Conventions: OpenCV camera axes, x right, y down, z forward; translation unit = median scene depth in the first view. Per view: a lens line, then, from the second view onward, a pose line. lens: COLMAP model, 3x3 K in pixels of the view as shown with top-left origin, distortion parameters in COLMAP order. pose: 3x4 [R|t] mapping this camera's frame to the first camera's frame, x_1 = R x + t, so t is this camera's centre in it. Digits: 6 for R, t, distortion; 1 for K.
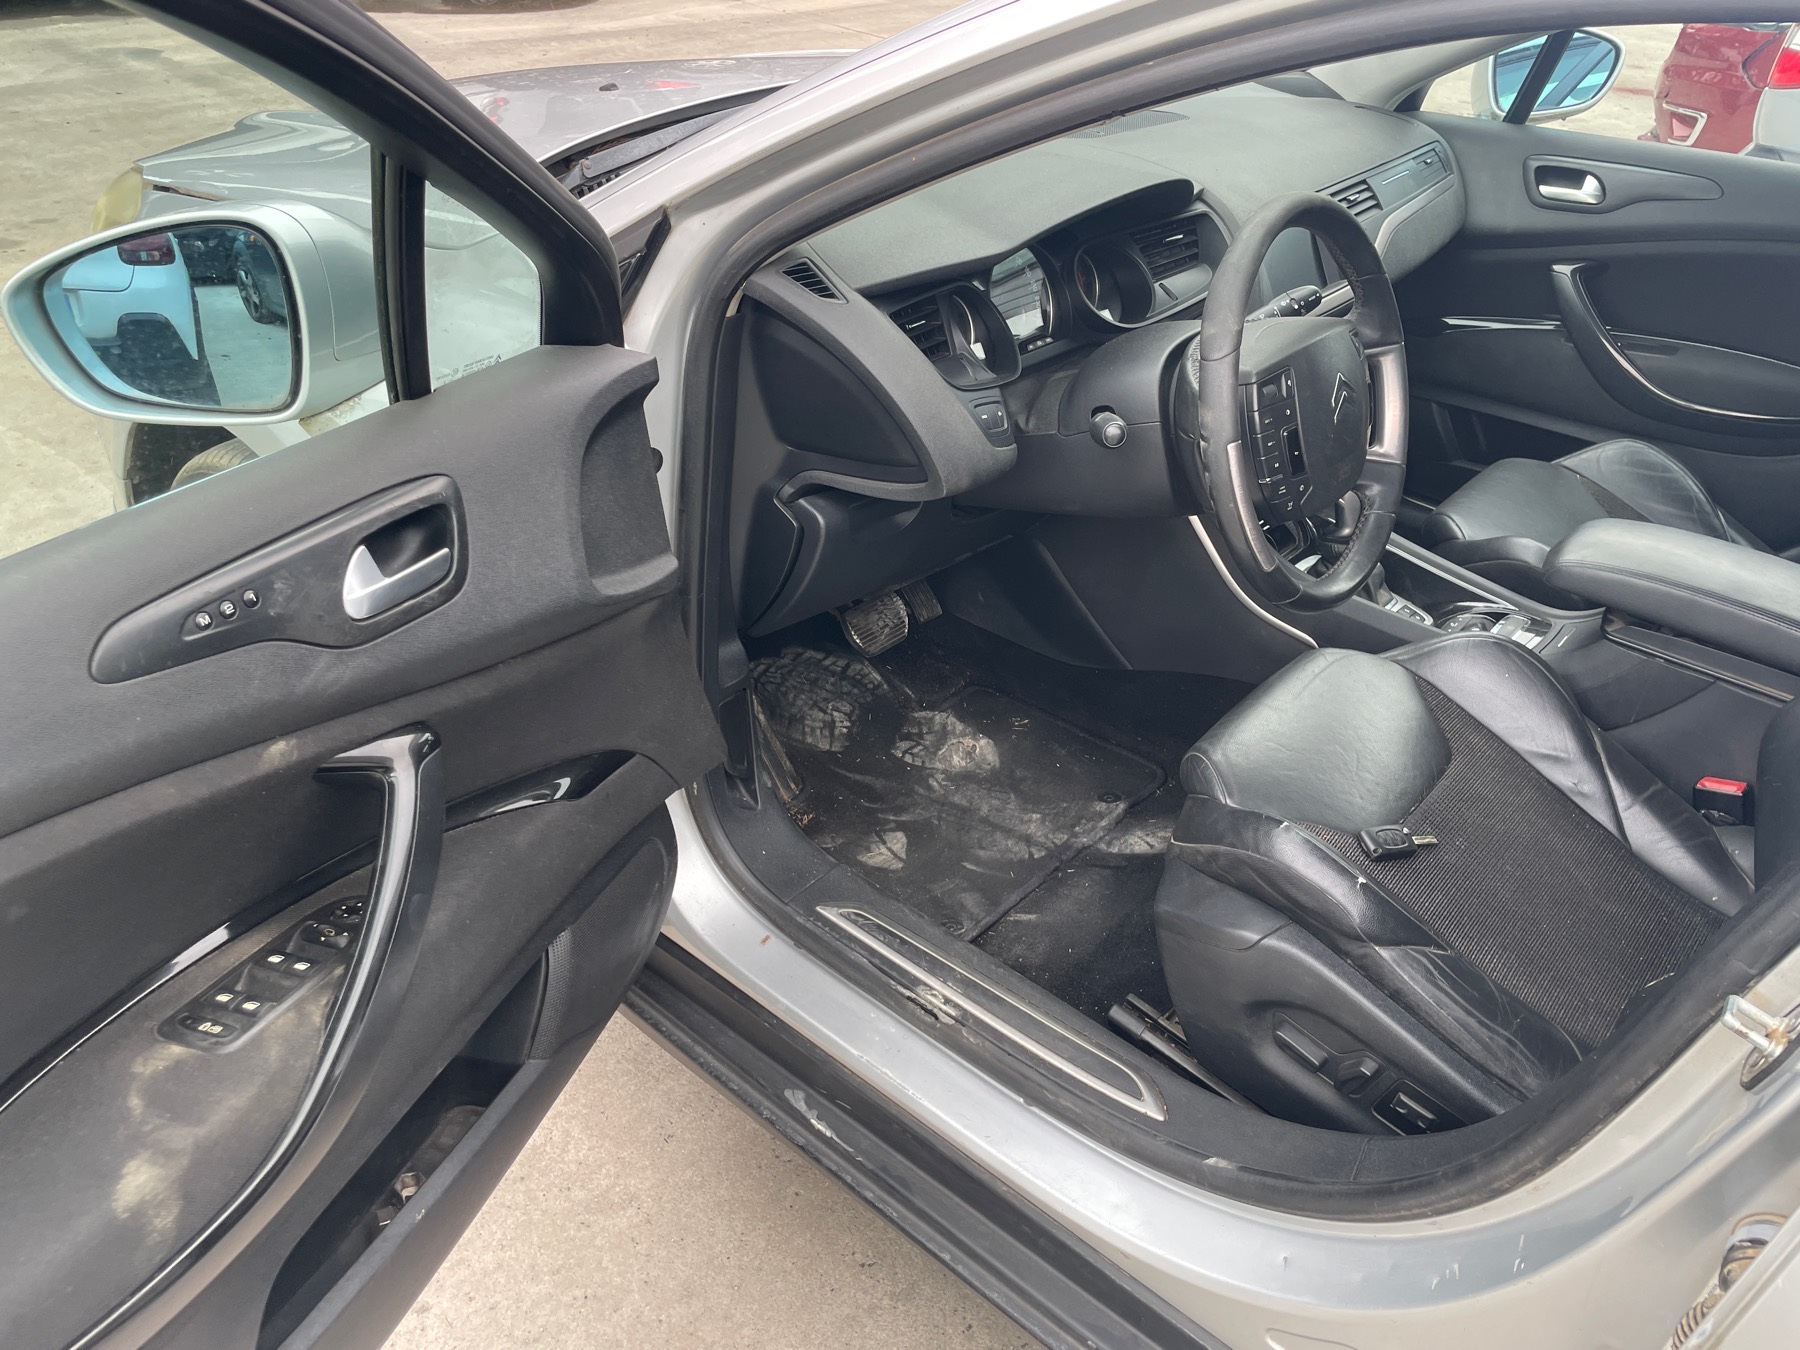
lens RADIAL K [[1366.6, 0, 900.3], [0, 1366.6, 662.0], [0, 0, 1]] dist [0.083304, -0.113134]
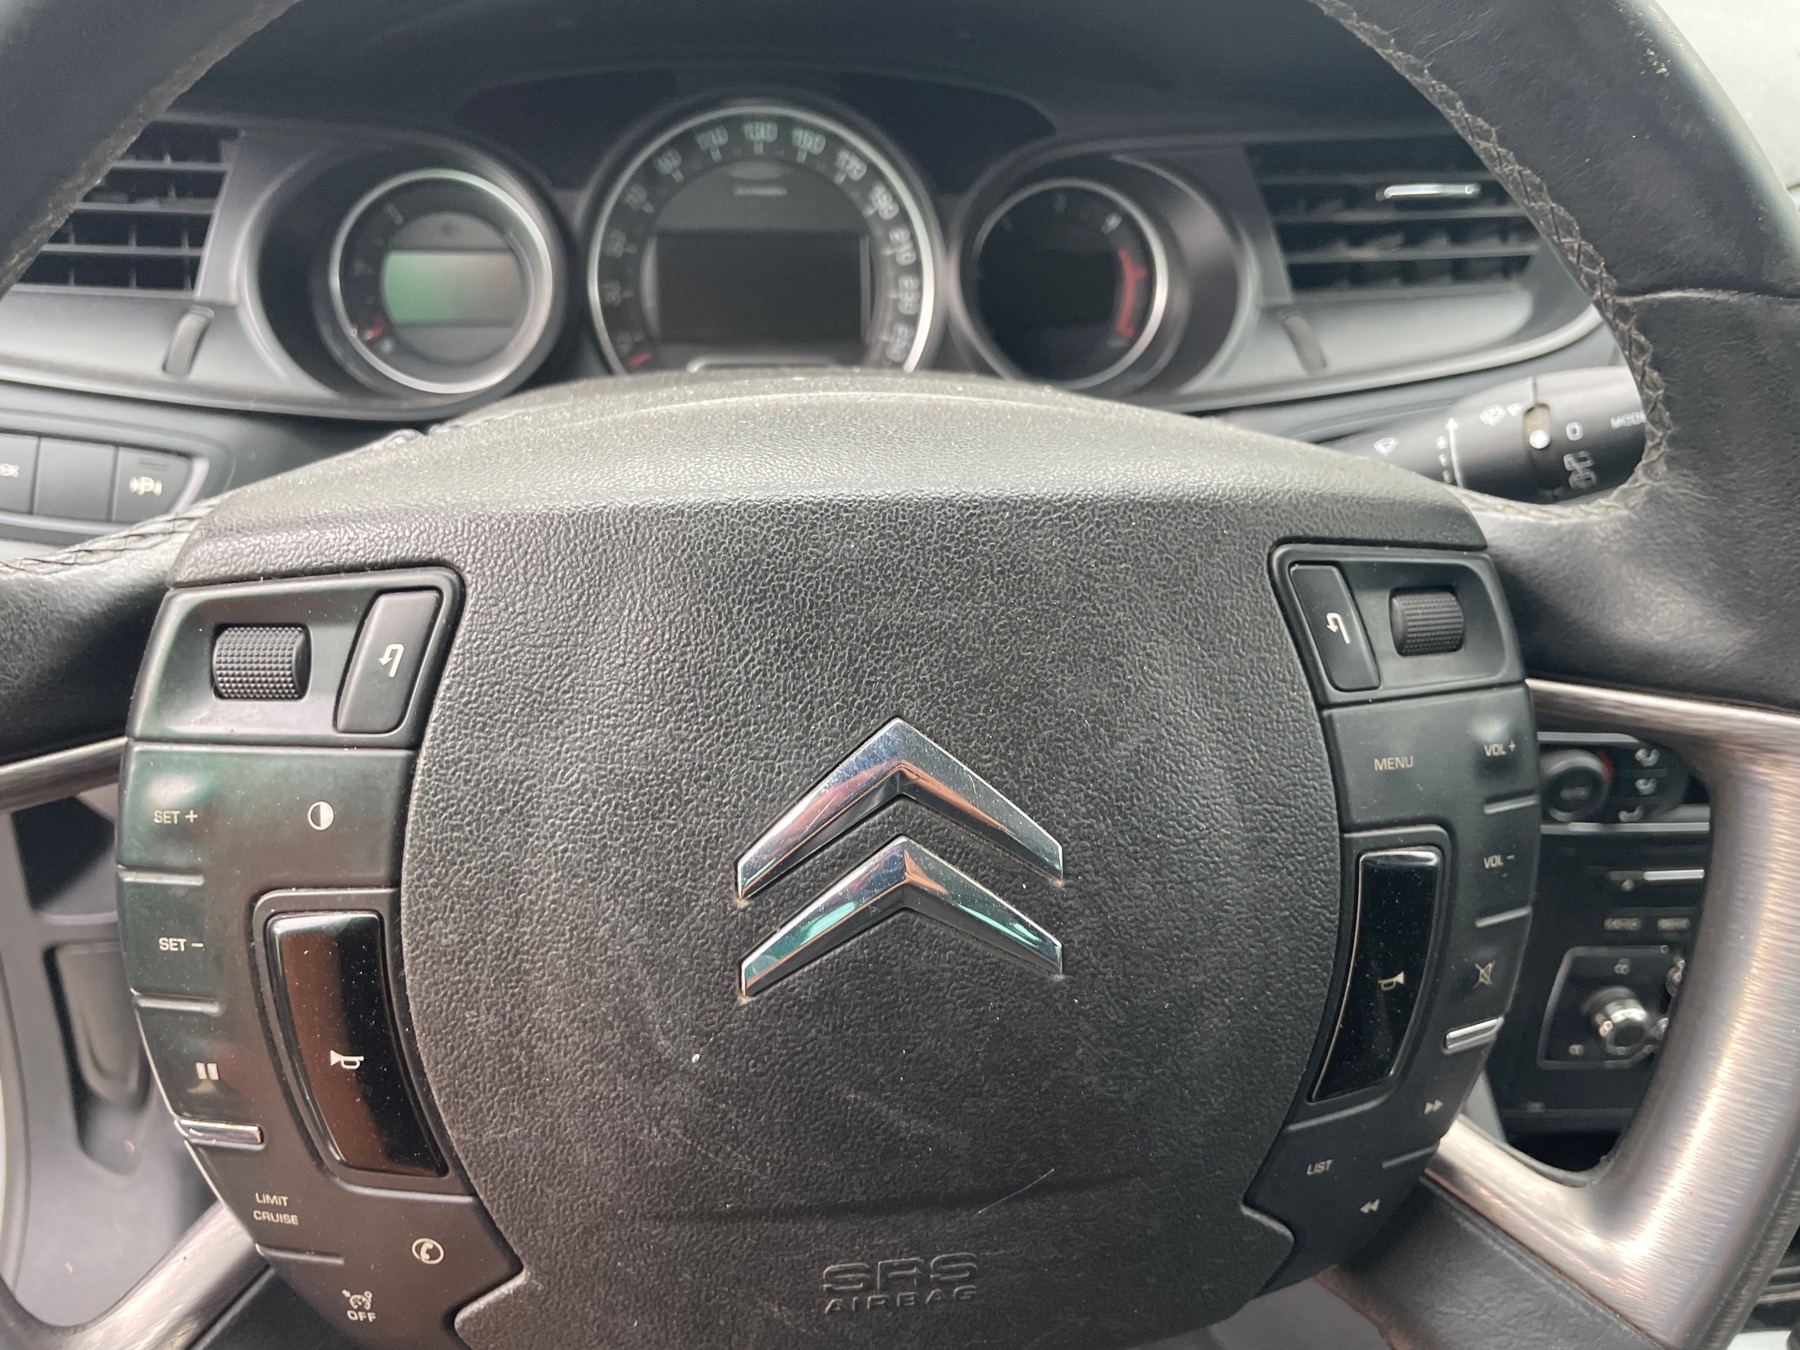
lens RADIAL K [[1366.6, 0, 888.2], [0, 1366.6, 660.7], [0, 0, 1]] dist [0.083304, -0.113134]
pose [[0.723837, 0.305420, -0.618691, 0.362312], [-0.353847, 0.934114, 0.047148, -0.194699], [0.592328, 0.184794, 0.784218, 0.759744]]
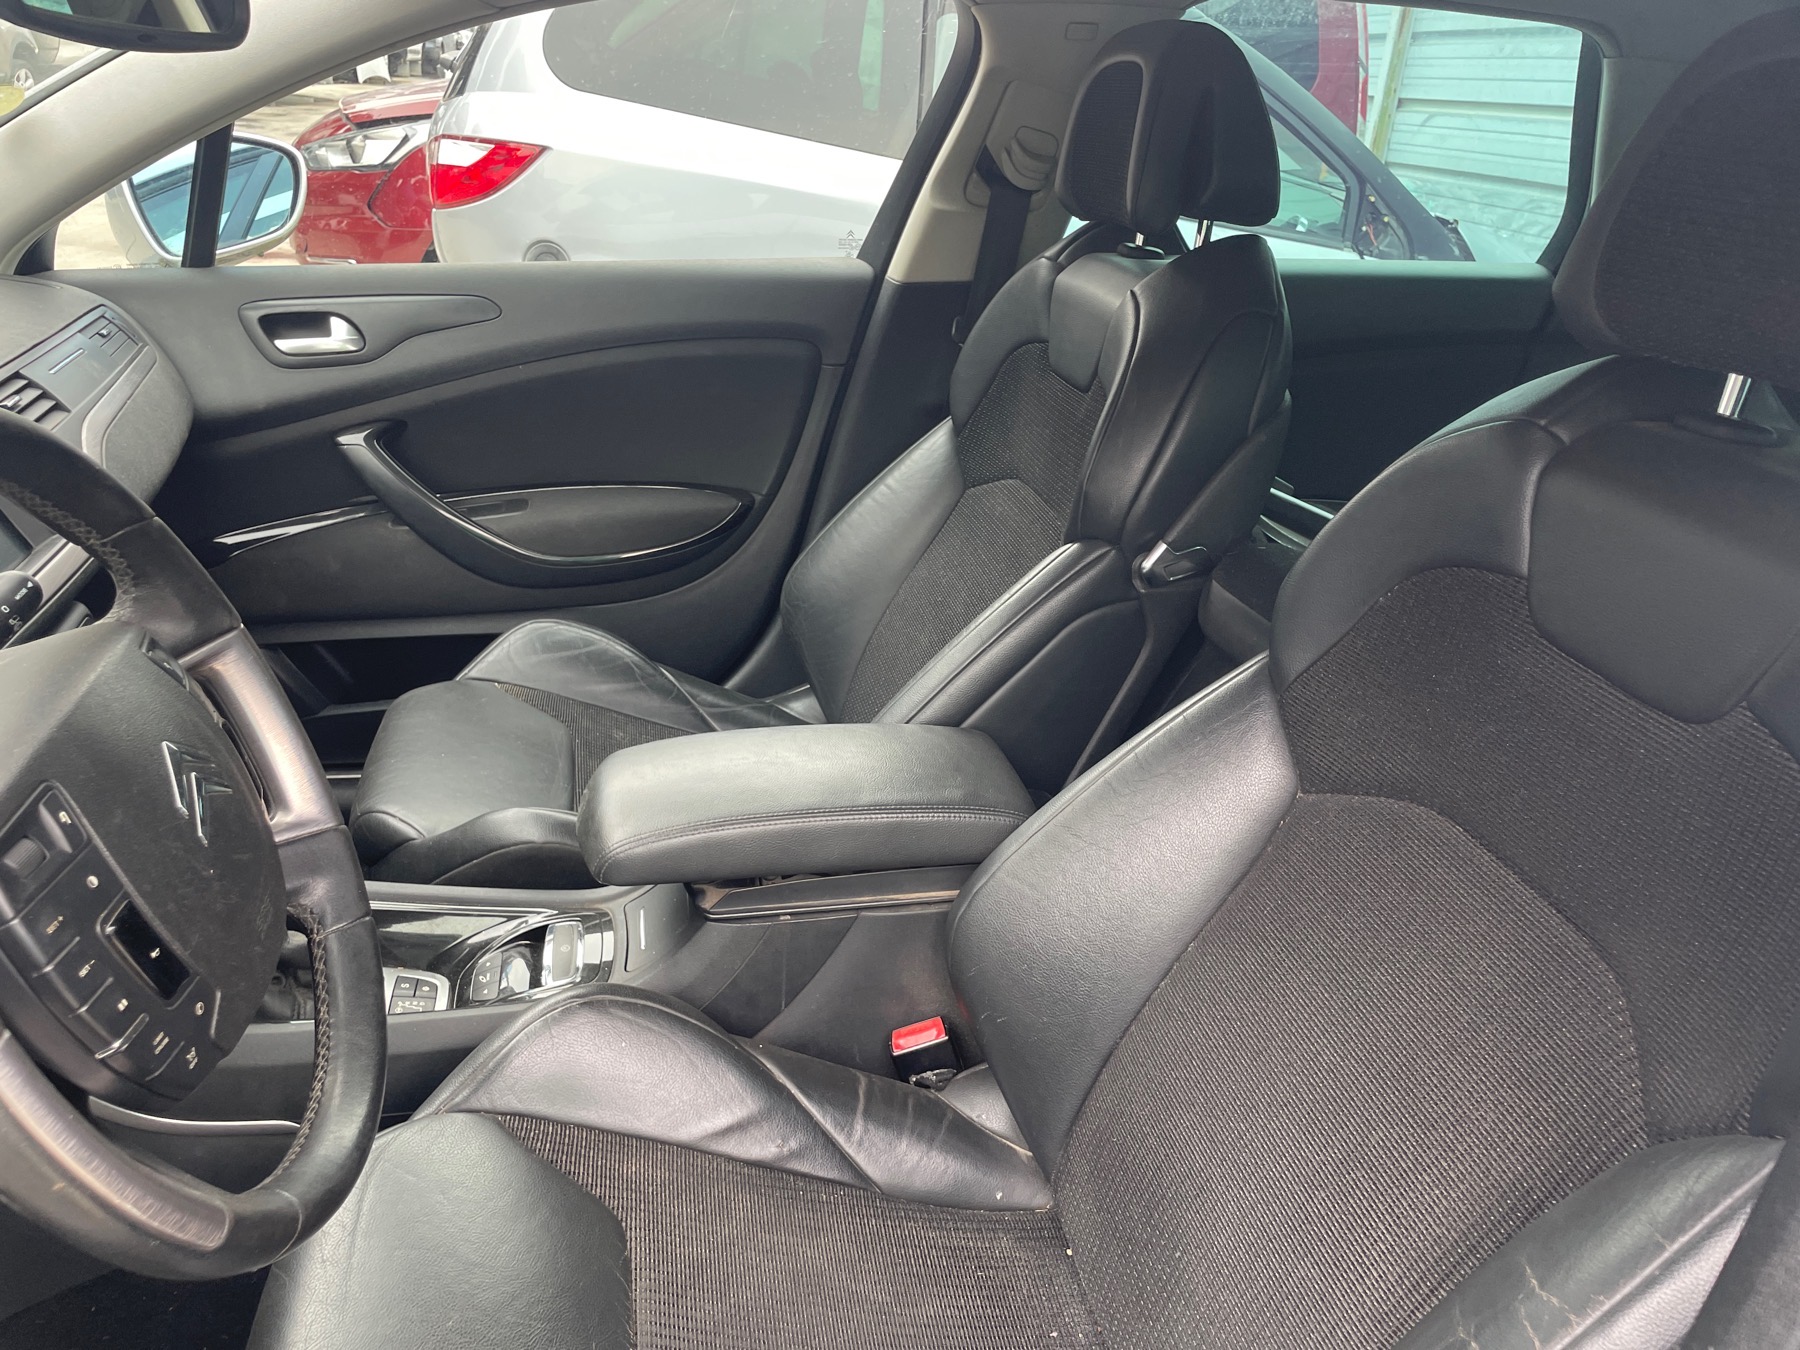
lens RADIAL K [[1366.6, 0, 895.8], [0, 1366.6, 685.4], [0, 0, 1]] dist [0.083304, -0.113134]
pose [[0.628951, -0.340787, 0.698773, 0.134140], [0.409991, 0.909057, 0.074317, -0.139973], [-0.660551, 0.239749, 0.711472, 0.437798]]
